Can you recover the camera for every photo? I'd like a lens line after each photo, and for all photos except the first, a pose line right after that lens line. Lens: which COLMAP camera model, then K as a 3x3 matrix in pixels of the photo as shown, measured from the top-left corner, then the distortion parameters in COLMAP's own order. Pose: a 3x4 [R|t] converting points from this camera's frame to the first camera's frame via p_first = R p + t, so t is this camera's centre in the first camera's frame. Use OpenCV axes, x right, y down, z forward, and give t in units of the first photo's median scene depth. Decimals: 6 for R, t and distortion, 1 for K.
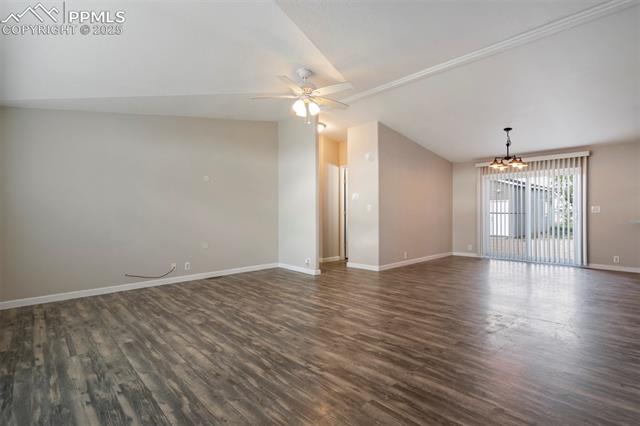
lens RADIAL K [[318.9, 0, 322.6], [0, 318.9, 212.0], [0, 0, 1]] dist [0.002687, 0.000453]
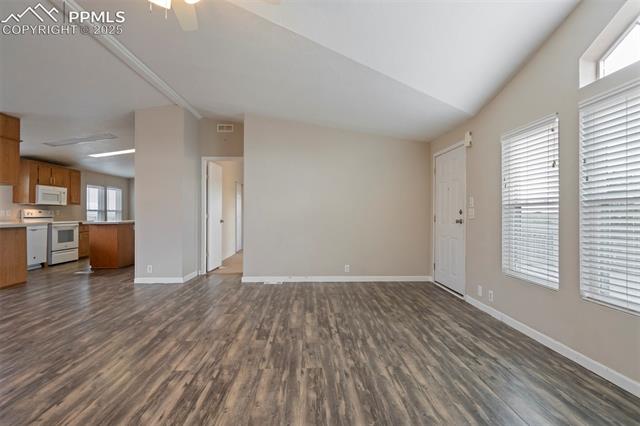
lens RADIAL K [[318.9, 0, 321.4], [0, 318.9, 213.4], [0, 0, 1]] dist [0.002687, 0.000453]
pose [[-0.763474, 0.005759, 0.645813, -0.757438], [0.004927, 0.999983, -0.003093, -0.004632], [-0.645820, 0.000820, -0.763490, 1.810611]]
